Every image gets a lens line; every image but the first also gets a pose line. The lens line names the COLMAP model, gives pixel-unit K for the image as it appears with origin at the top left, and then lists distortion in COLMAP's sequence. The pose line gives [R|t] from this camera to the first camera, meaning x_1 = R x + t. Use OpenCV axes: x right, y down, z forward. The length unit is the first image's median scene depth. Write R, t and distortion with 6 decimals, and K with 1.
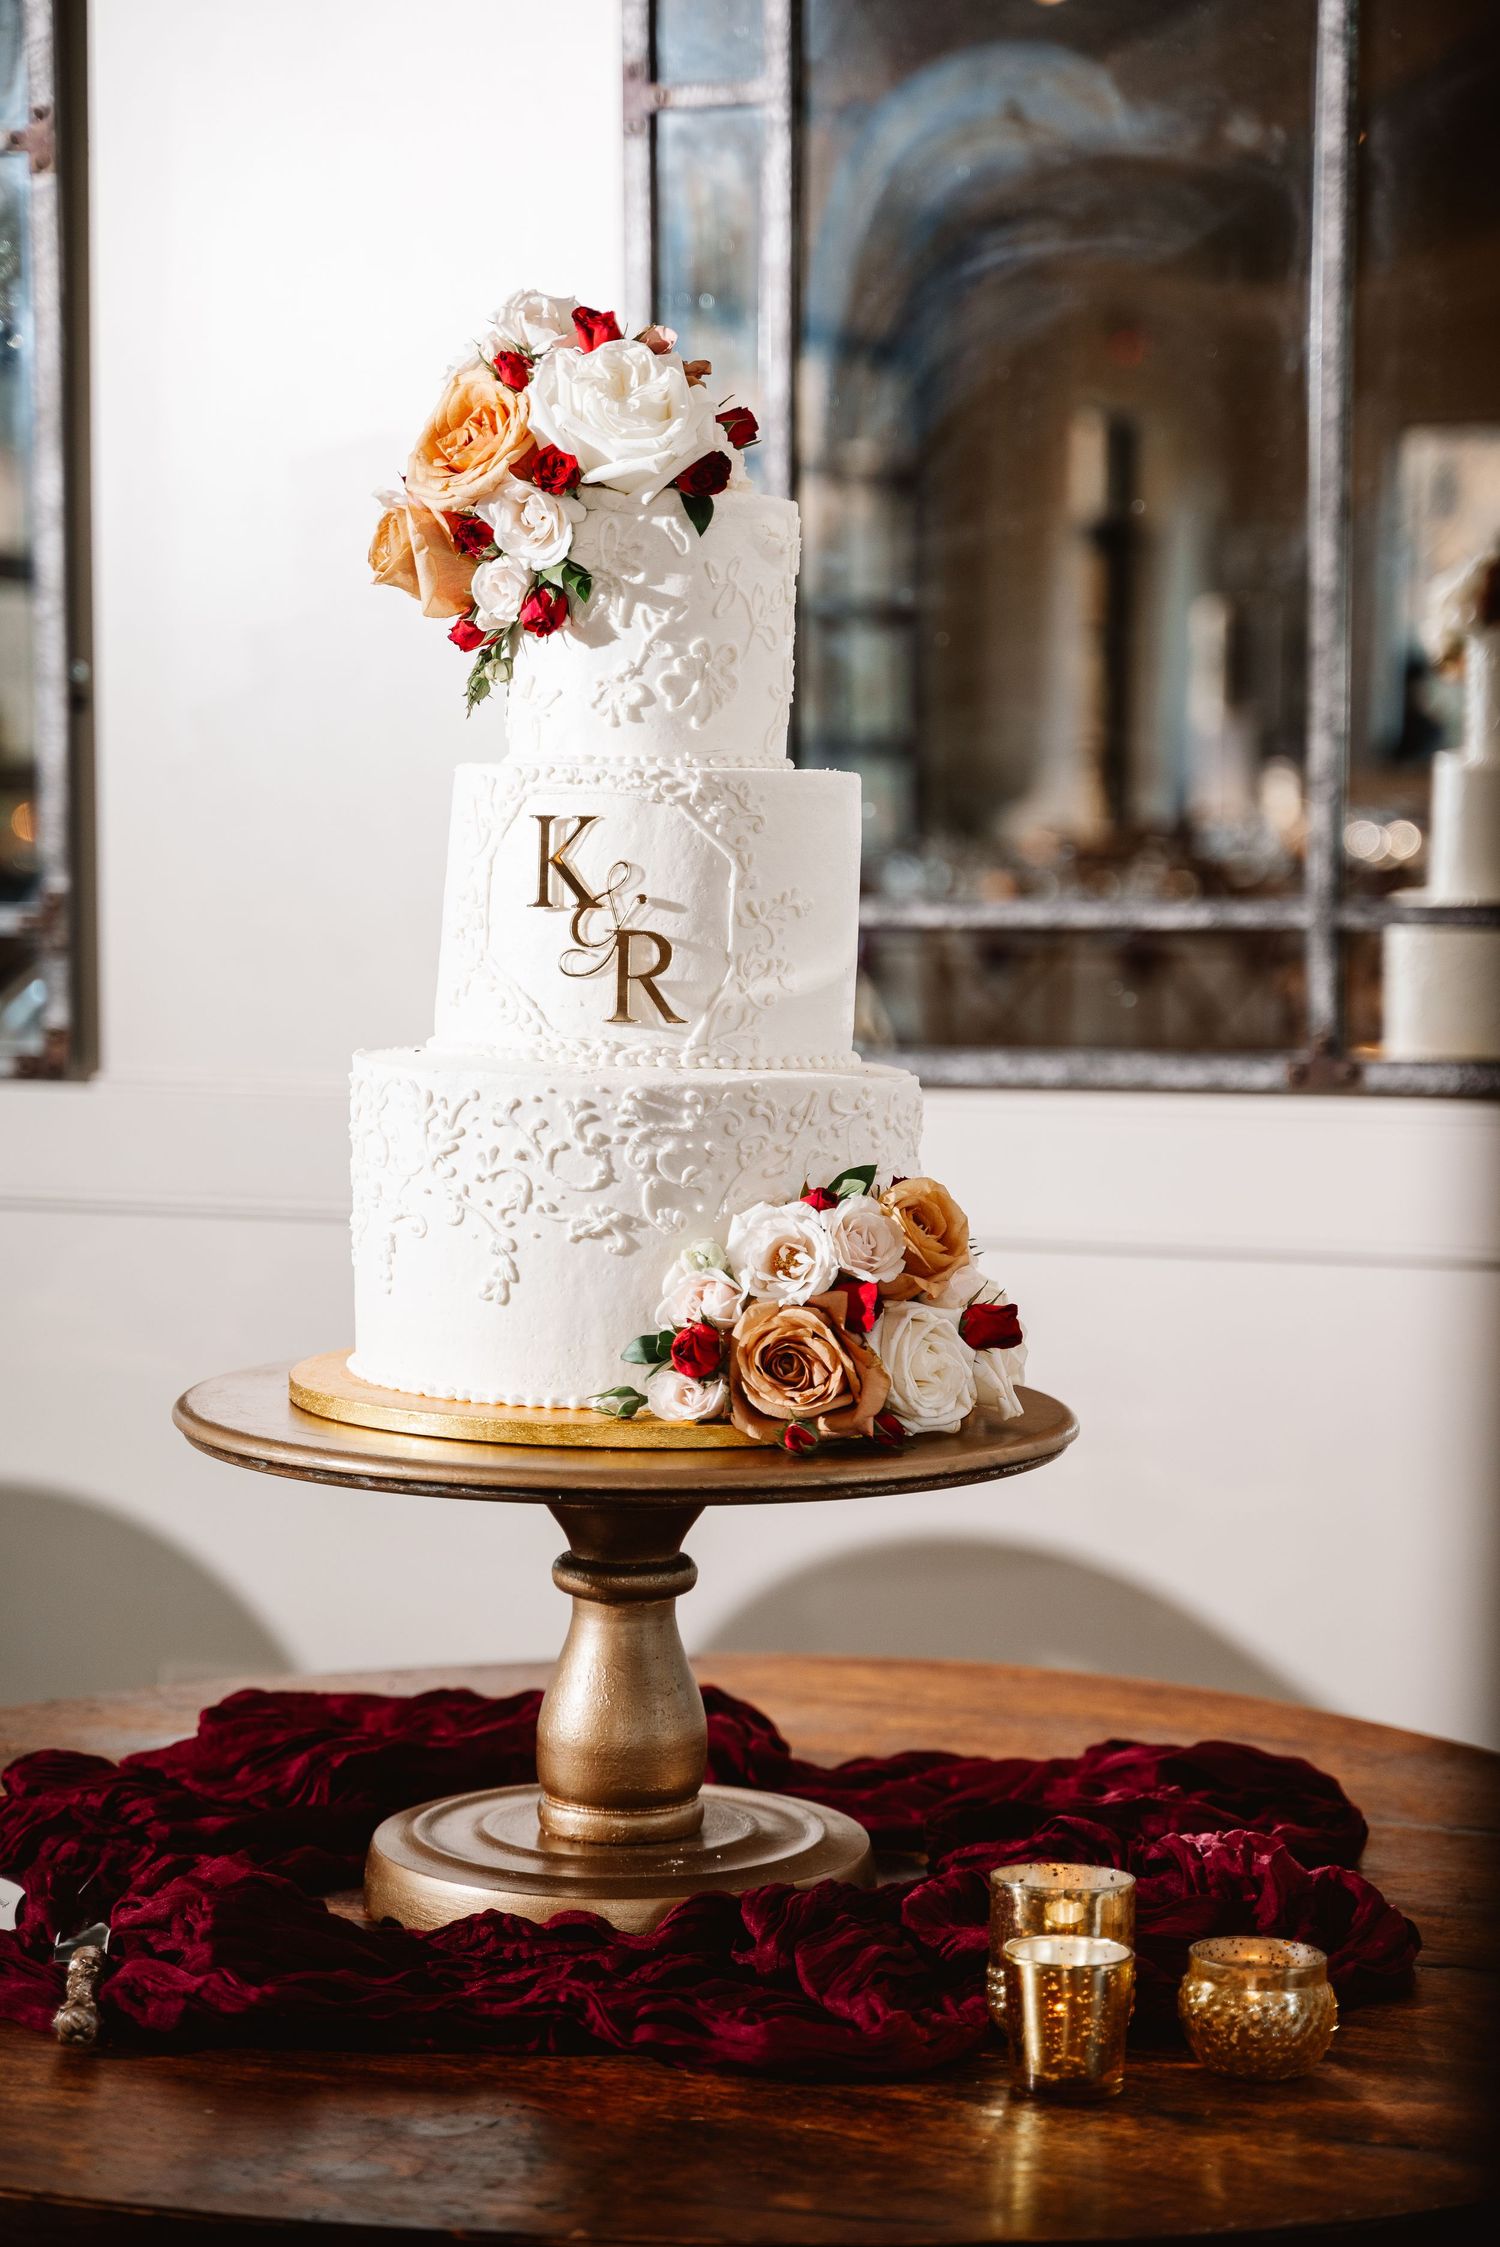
lens RADIAL K [[4816.3, 0, 750.1], [0, 4816.3, 1123.6], [0, 0, 1]] dist [0.207647, 0.000000]
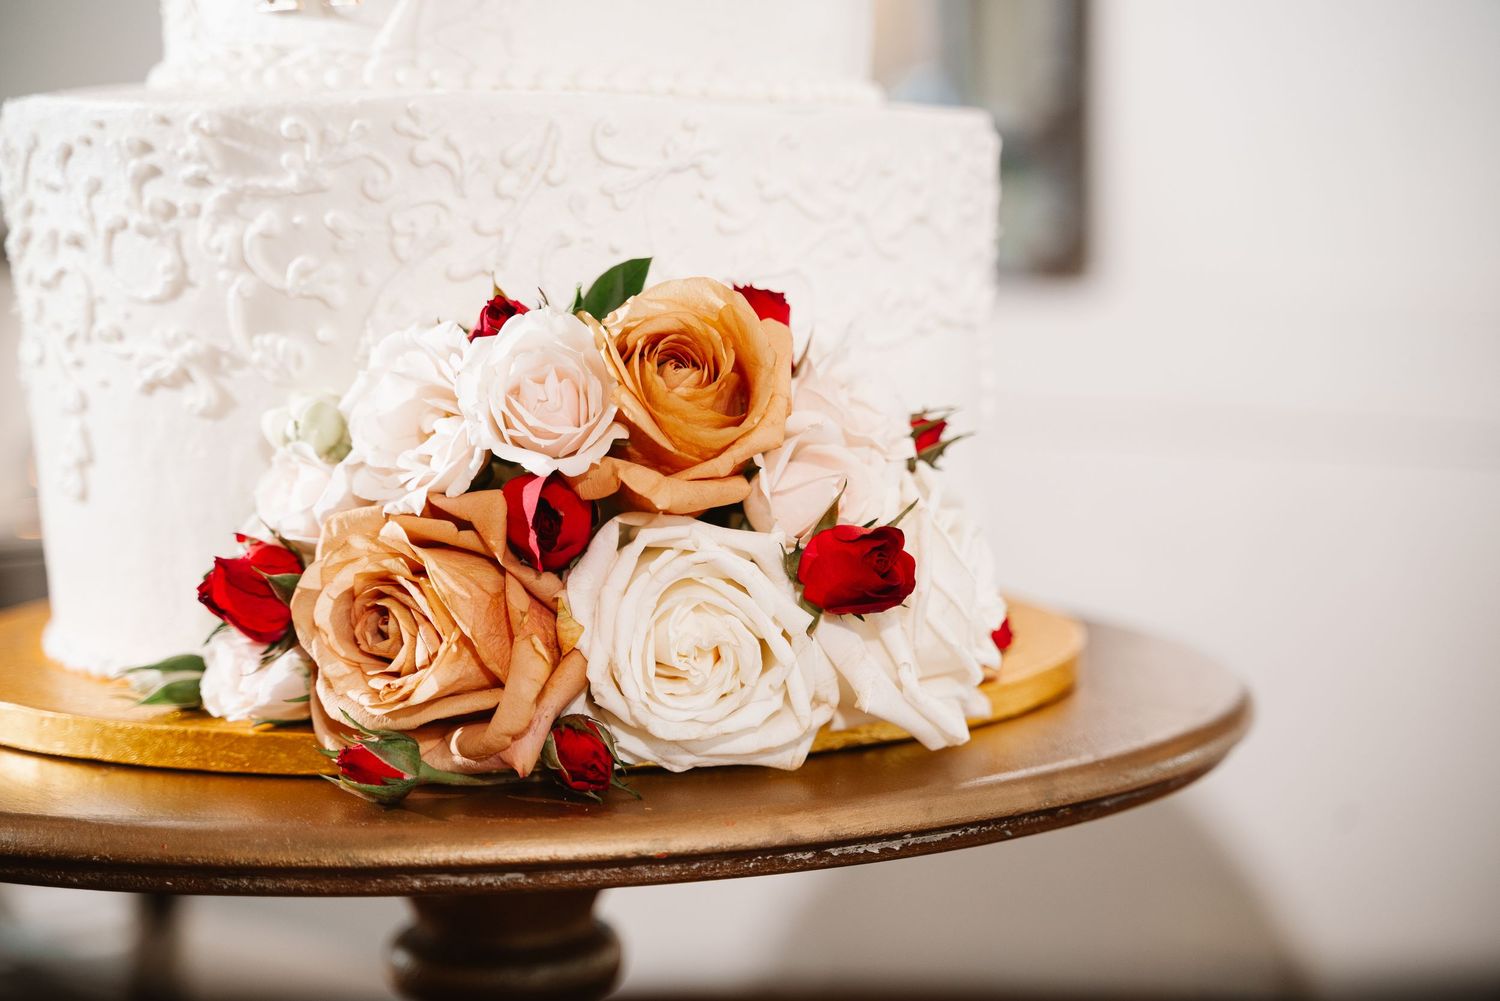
lens RADIAL K [[3215.1, 0, 749.8], [0, 3215.1, 501.7], [0, 0, 1]] dist [0.207647, 0.000000]
pose [[0.875994, 0.025118, -0.481668, 0.209522], [-0.012707, 0.999498, 0.029011, 0.025327], [0.482155, -0.019293, 0.875874, 0.702443]]
